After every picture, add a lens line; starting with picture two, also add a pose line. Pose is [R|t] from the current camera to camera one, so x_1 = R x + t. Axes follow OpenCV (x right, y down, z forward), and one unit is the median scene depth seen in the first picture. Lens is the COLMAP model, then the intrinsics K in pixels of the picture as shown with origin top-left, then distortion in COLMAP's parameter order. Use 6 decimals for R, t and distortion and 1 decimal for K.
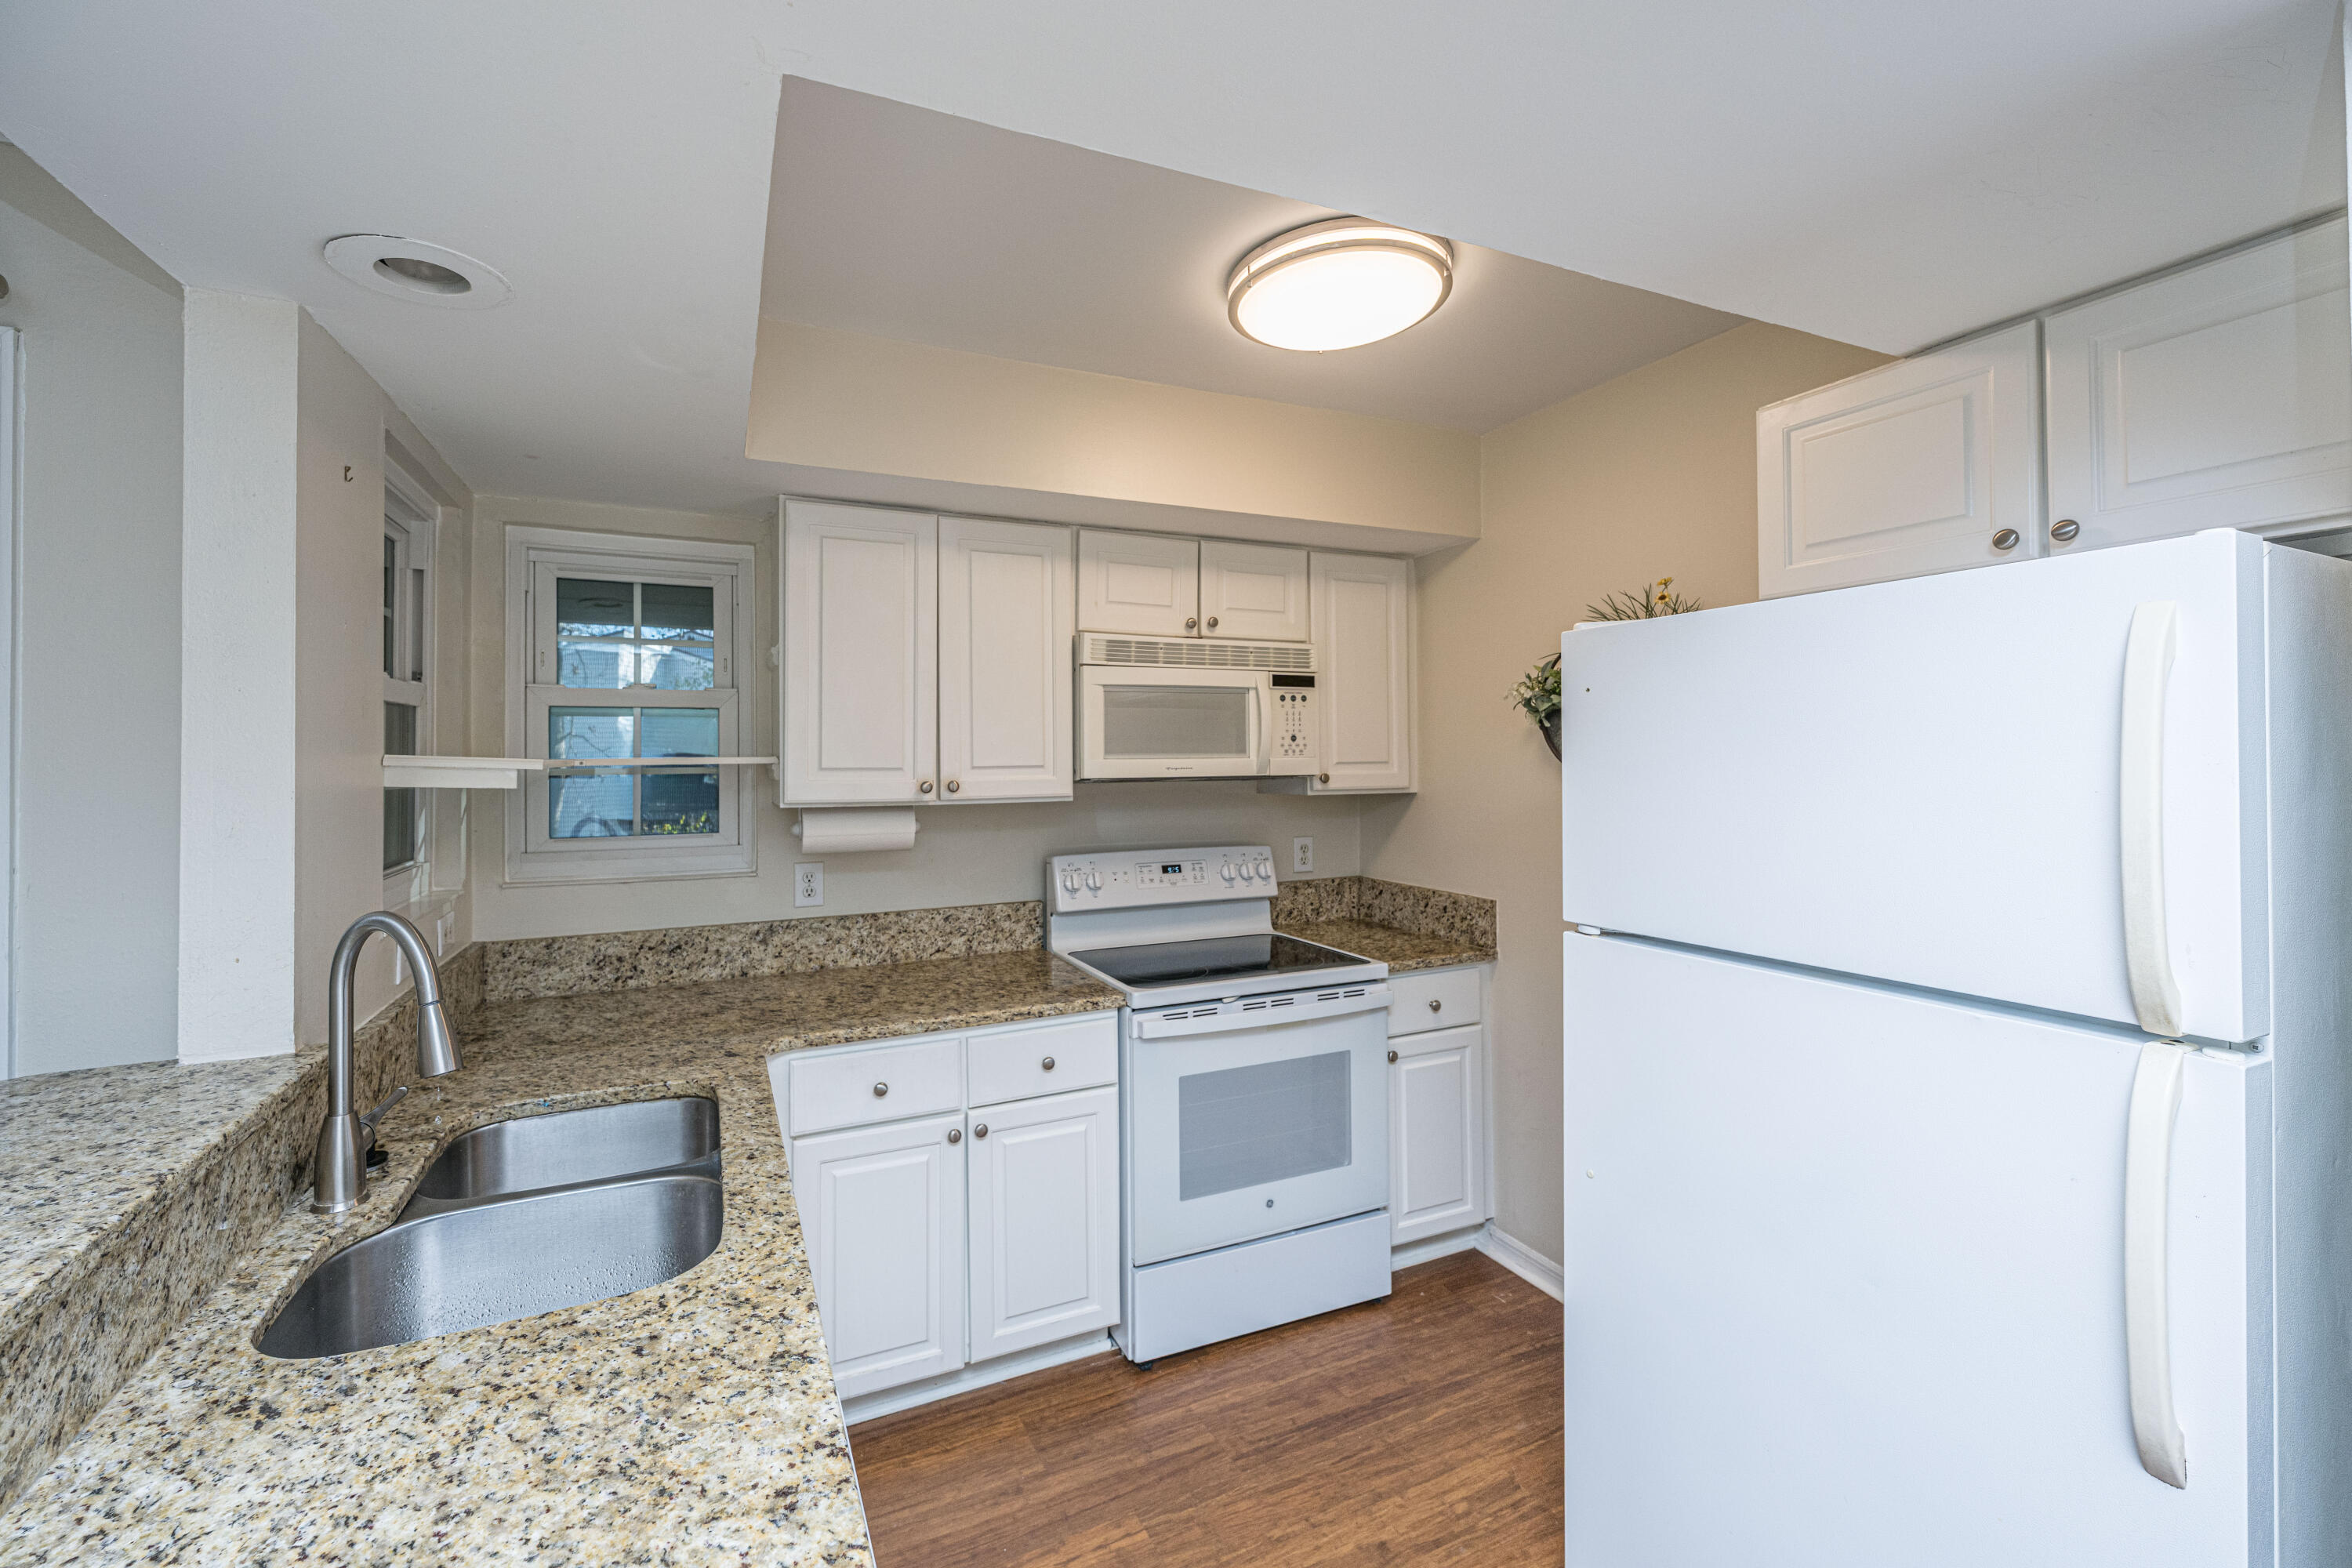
lens RADIAL K [[999.4, 0, 1149.8], [0, 999.4, 741.2], [0, 0, 1]] dist [0.003029, 0.000211]
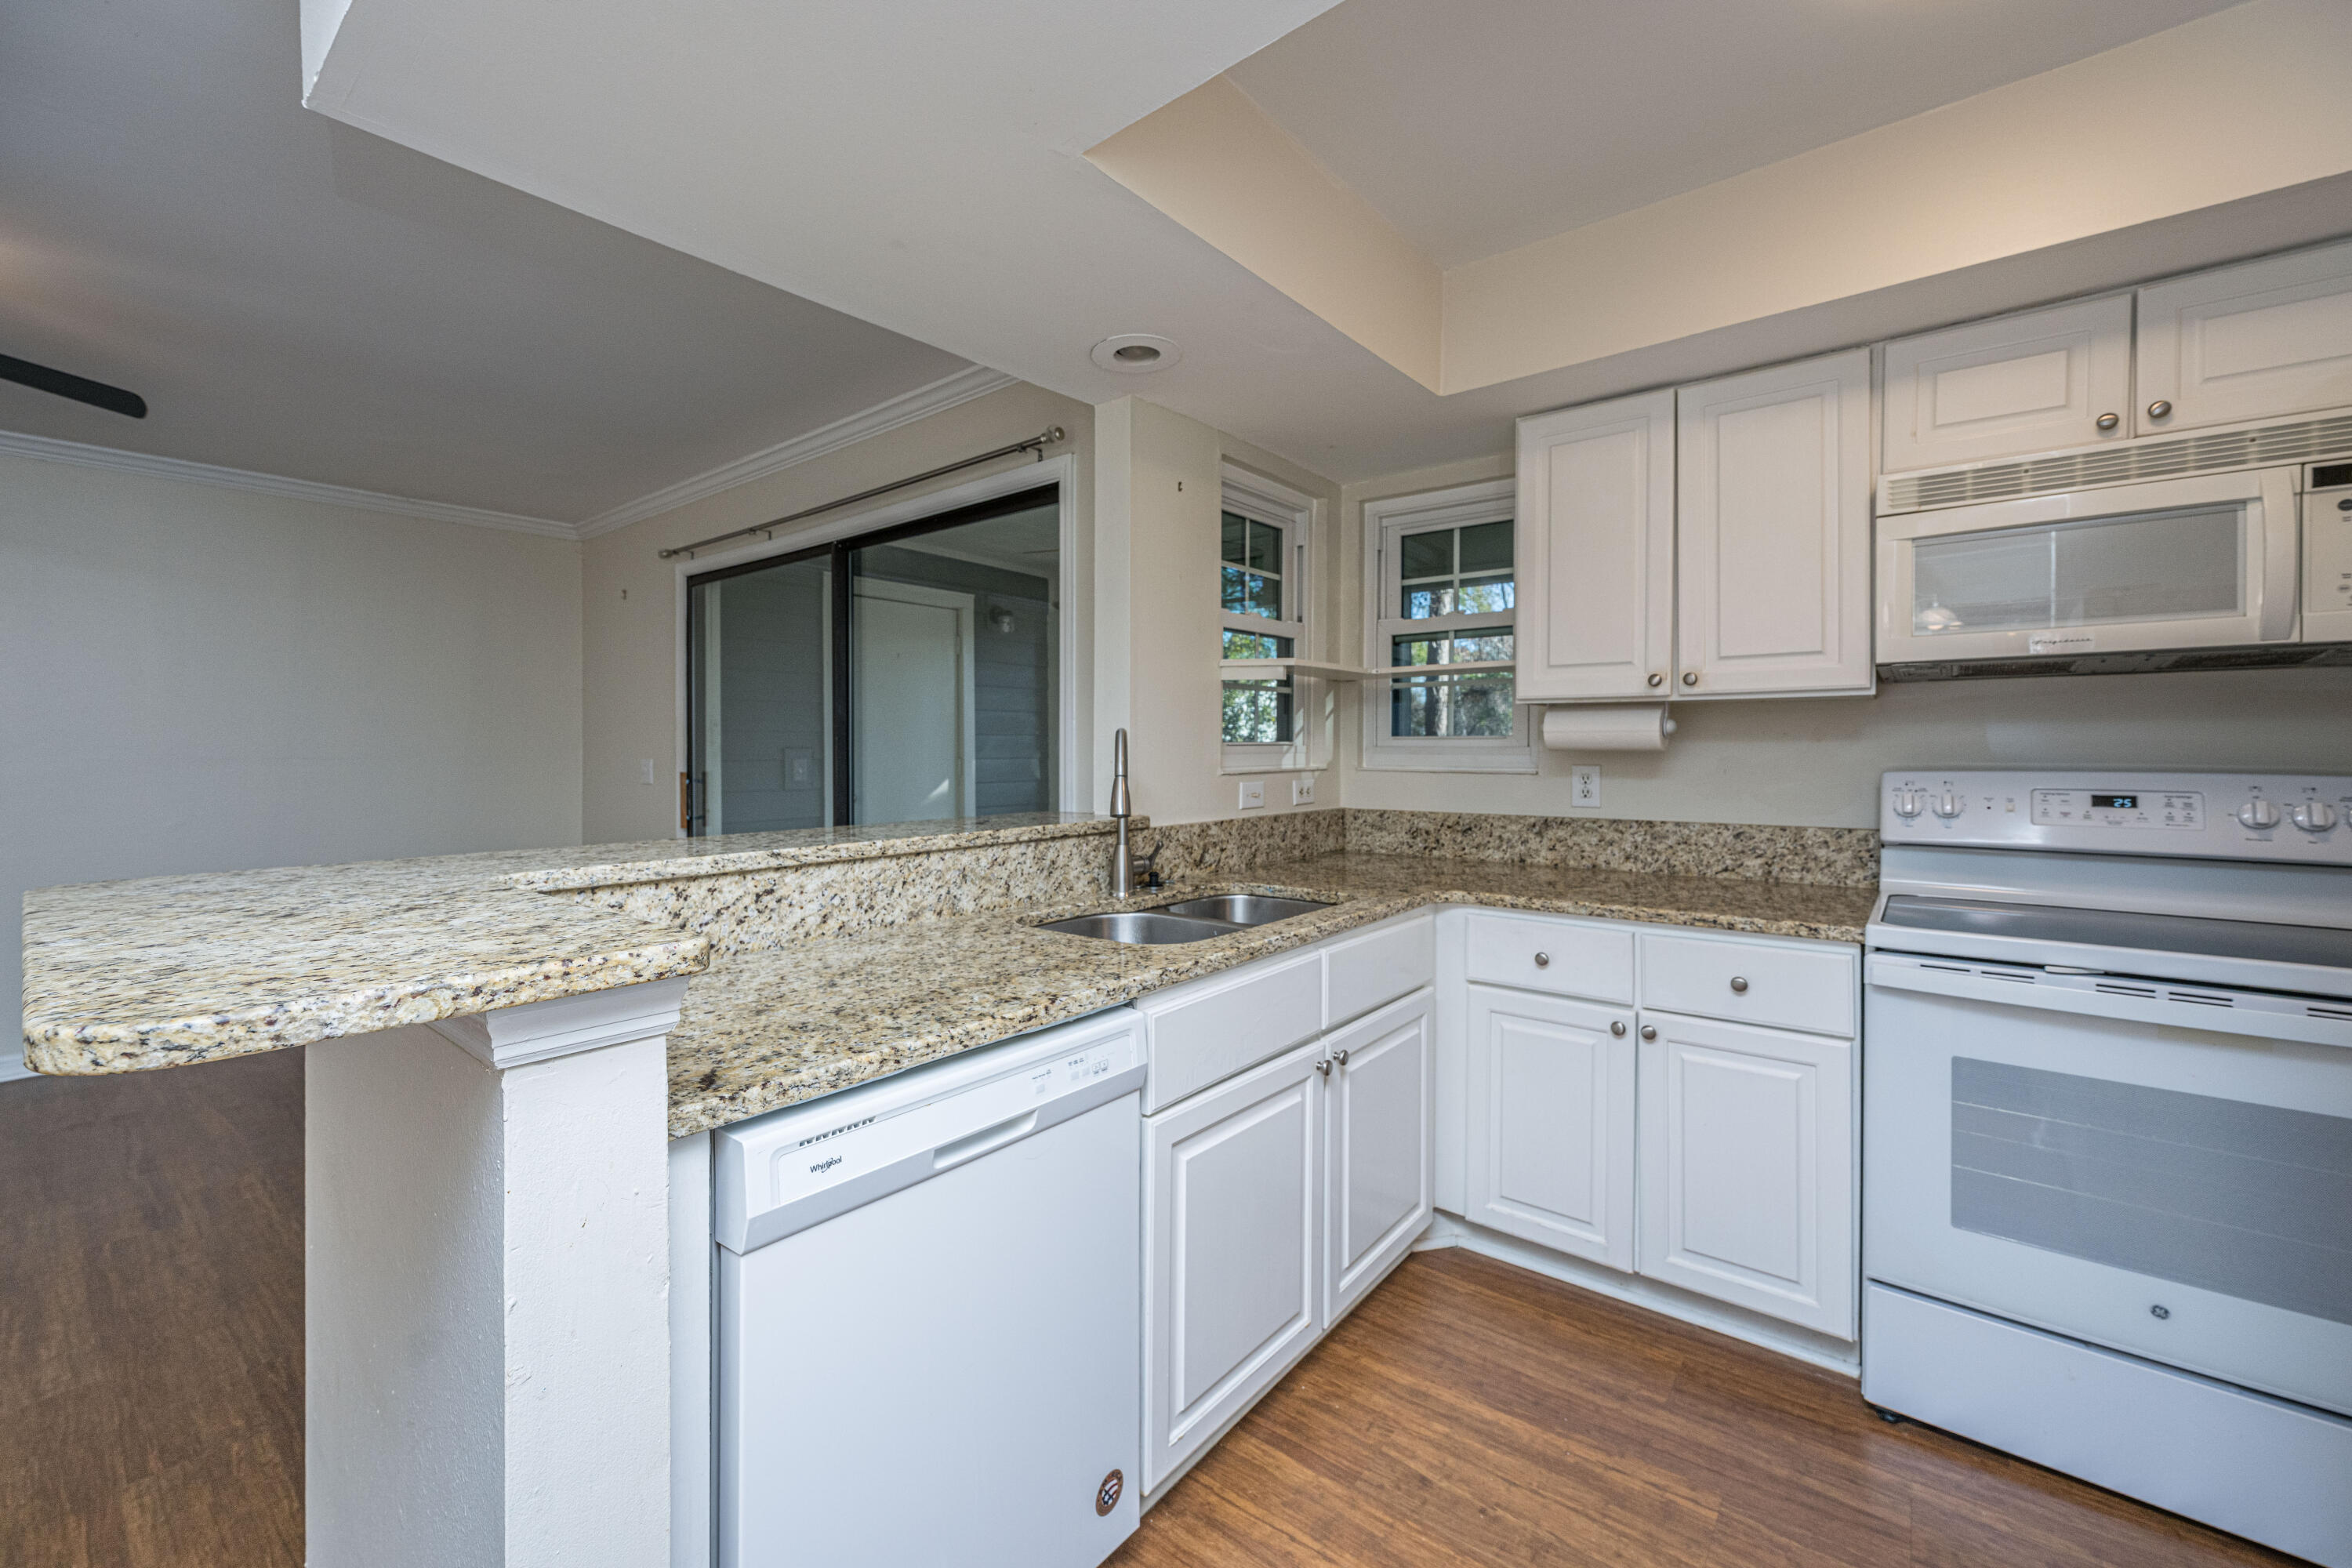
lens RADIAL K [[958.1, 0, 1133.7], [0, 958.1, 756.0], [0, 0, 1]] dist [-0.001788, 0.000170]
pose [[0.415534, 0.010872, -0.909513, 0.363124], [0.007058, 0.999860, 0.015176, 0.091760], [0.909550, -0.012726, 0.415399, 0.155278]]
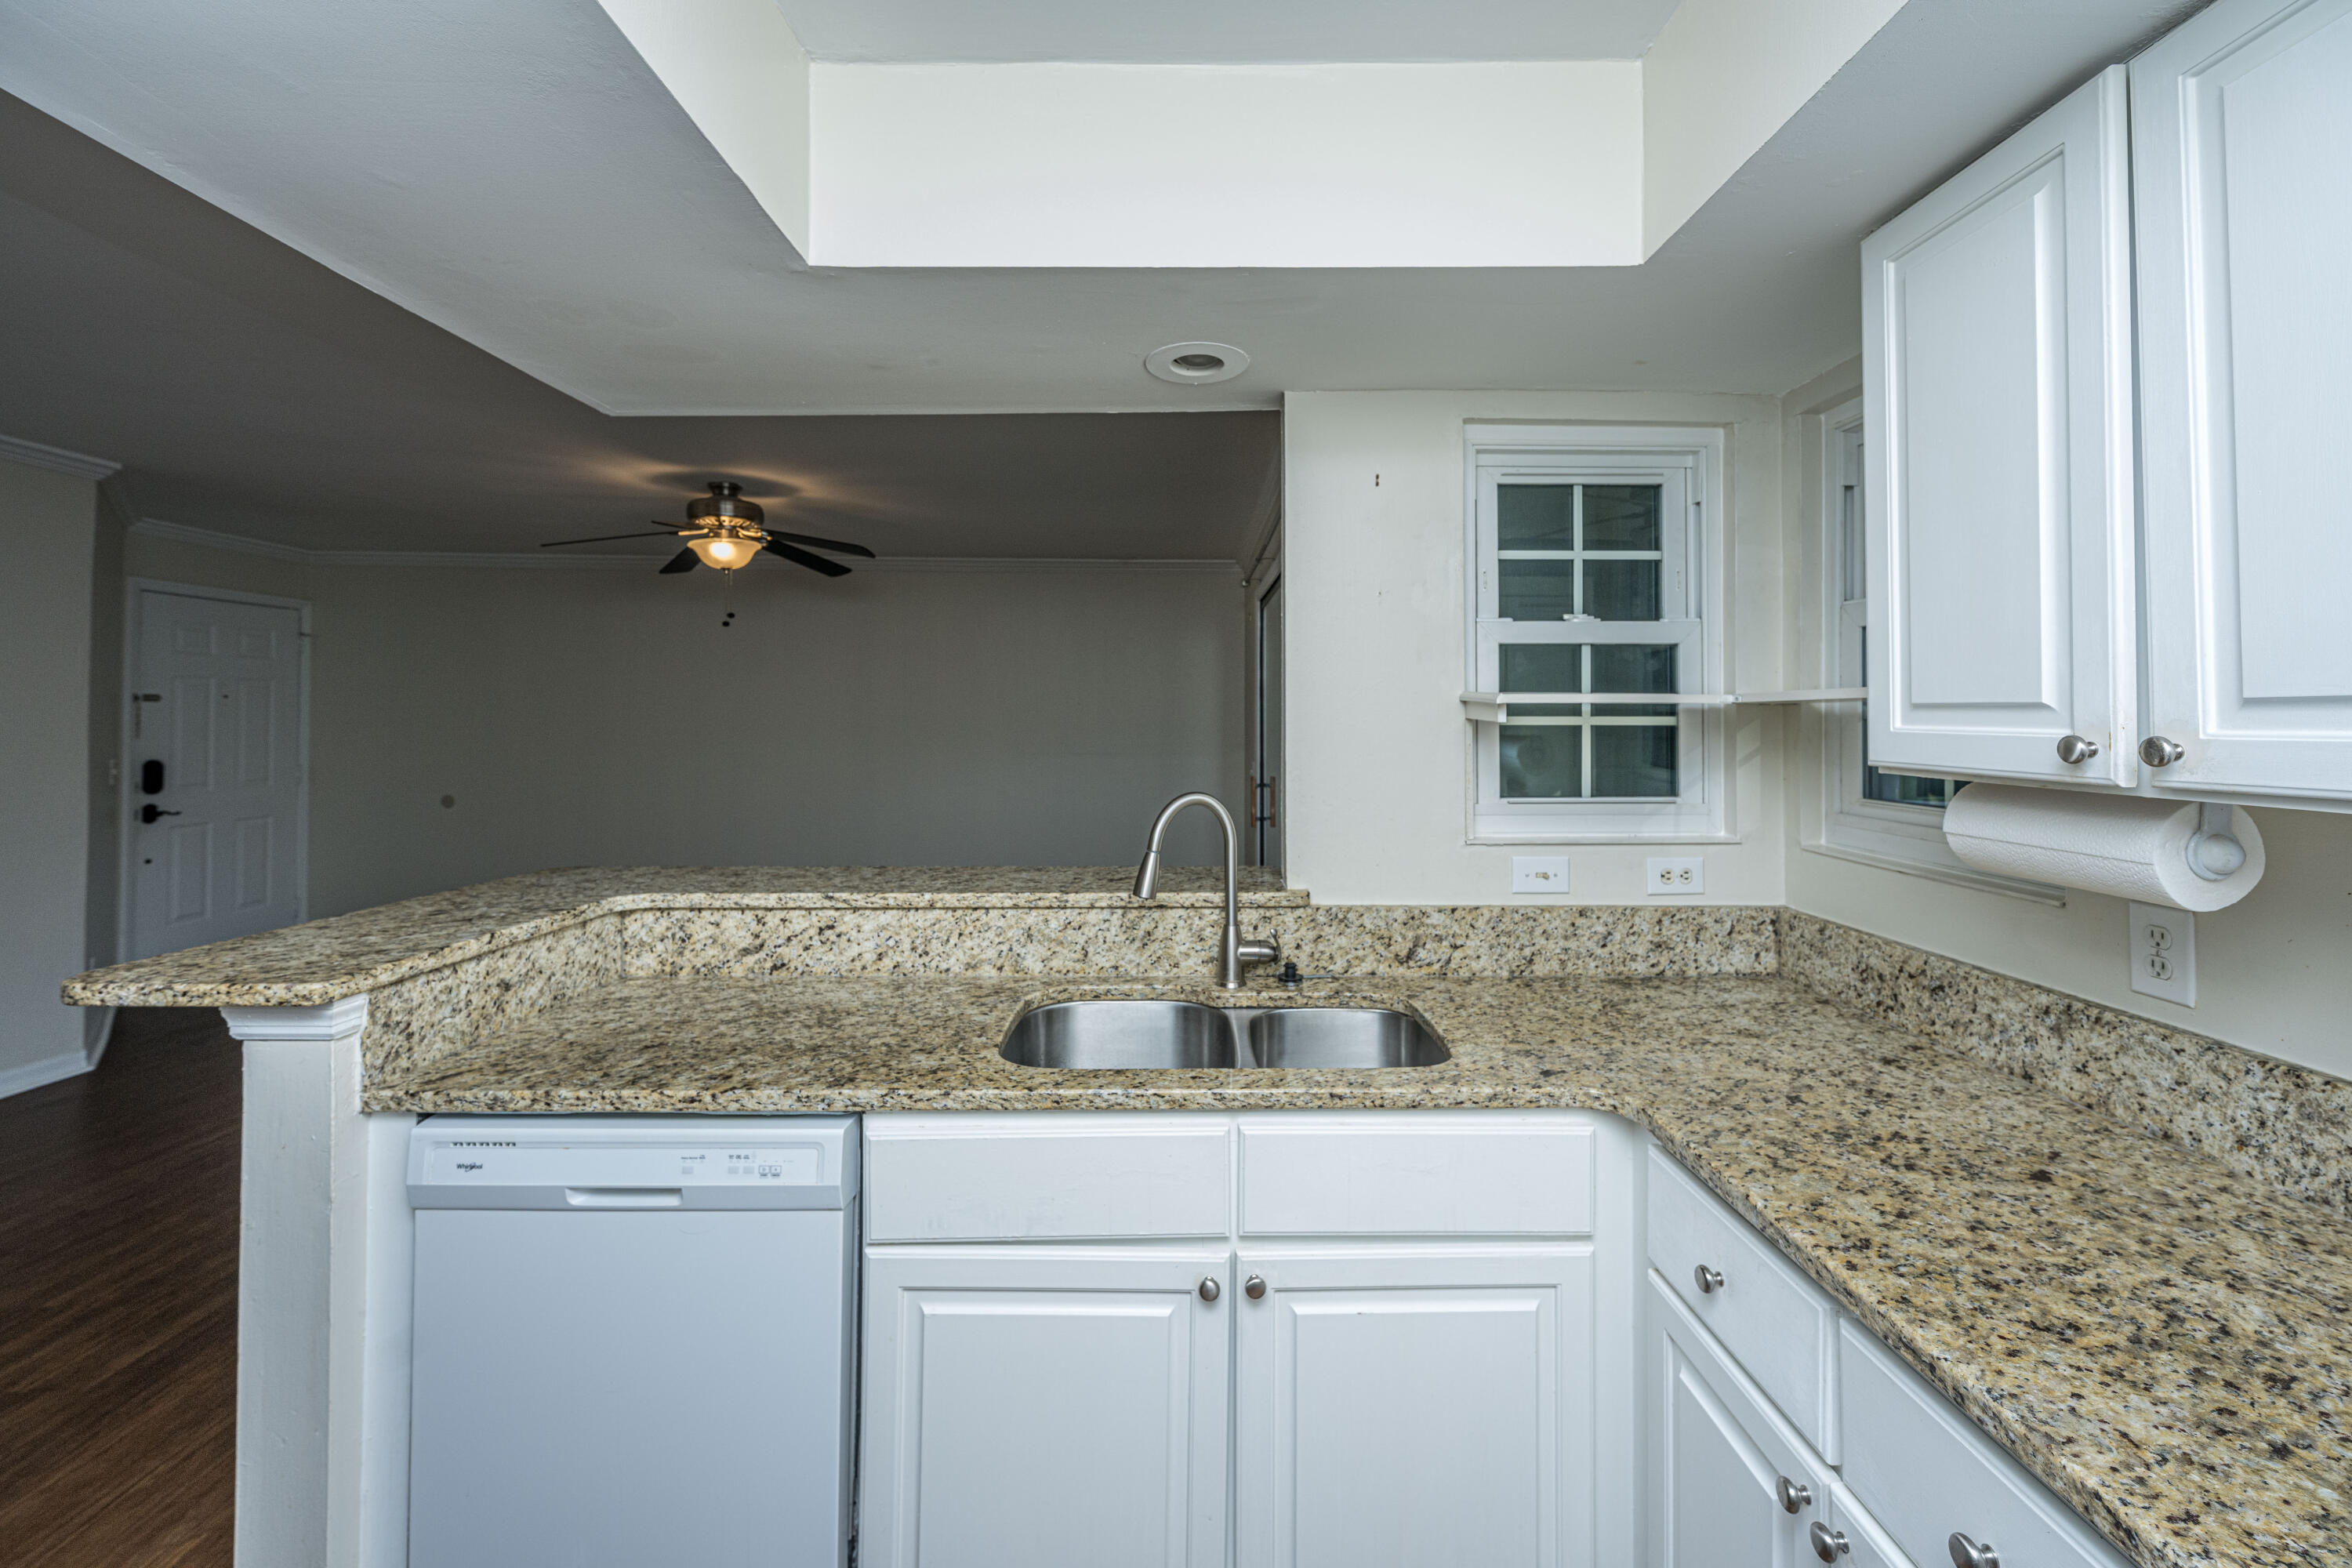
lens RADIAL K [[958.7, 0, 1176.4], [0, 958.7, 704.7], [0, 0, 1]] dist [-0.000578, -0.000210]
pose [[-0.428433, -0.005714, -0.903555, 0.264420], [0.010901, 0.999875, -0.011492, 0.025822], [0.903508, -0.014773, -0.428317, 0.759896]]
